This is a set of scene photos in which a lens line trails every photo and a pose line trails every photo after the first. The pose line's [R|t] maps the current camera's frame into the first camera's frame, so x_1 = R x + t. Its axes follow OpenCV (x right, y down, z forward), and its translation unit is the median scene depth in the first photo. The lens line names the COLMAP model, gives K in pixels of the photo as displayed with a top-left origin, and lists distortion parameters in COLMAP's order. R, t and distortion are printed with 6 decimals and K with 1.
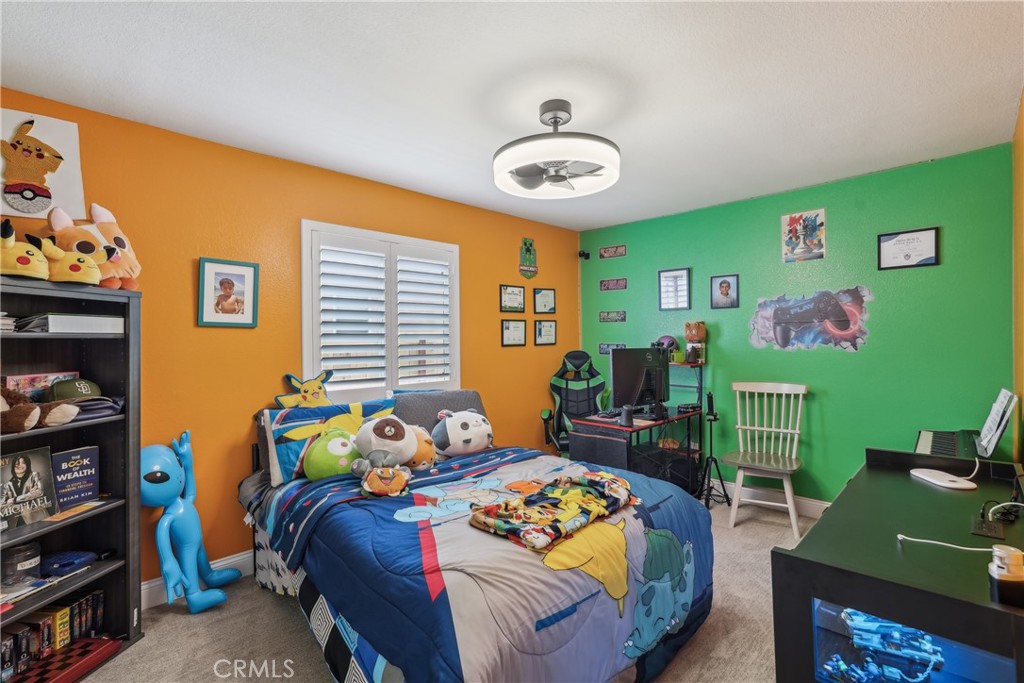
lens RADIAL K [[473.0, 0, 514.7], [0, 473.0, 335.5], [0, 0, 1]] dist [-0.001042, 0.000038]
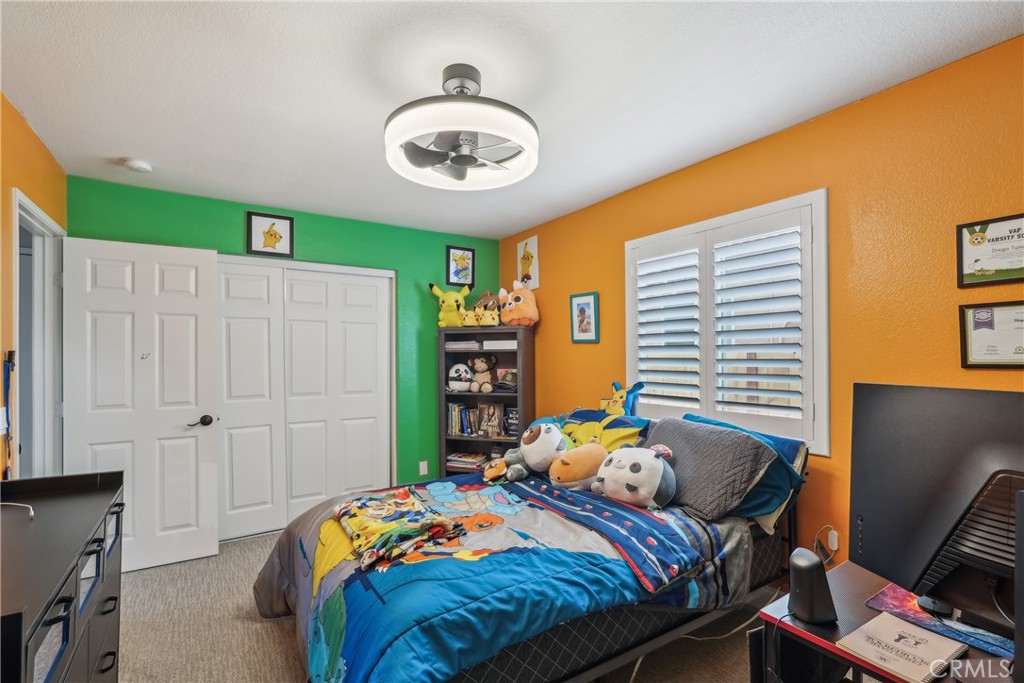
lens RADIAL K [[473.0, 0, 507.0], [0, 473.0, 348.4], [0, 0, 1]] dist [-0.001042, 0.000038]
pose [[-0.219548, -0.003526, -0.975595, 0.680058], [0.013166, 0.999892, -0.006576, 0.003766], [0.975513, -0.014288, -0.219478, 0.970384]]
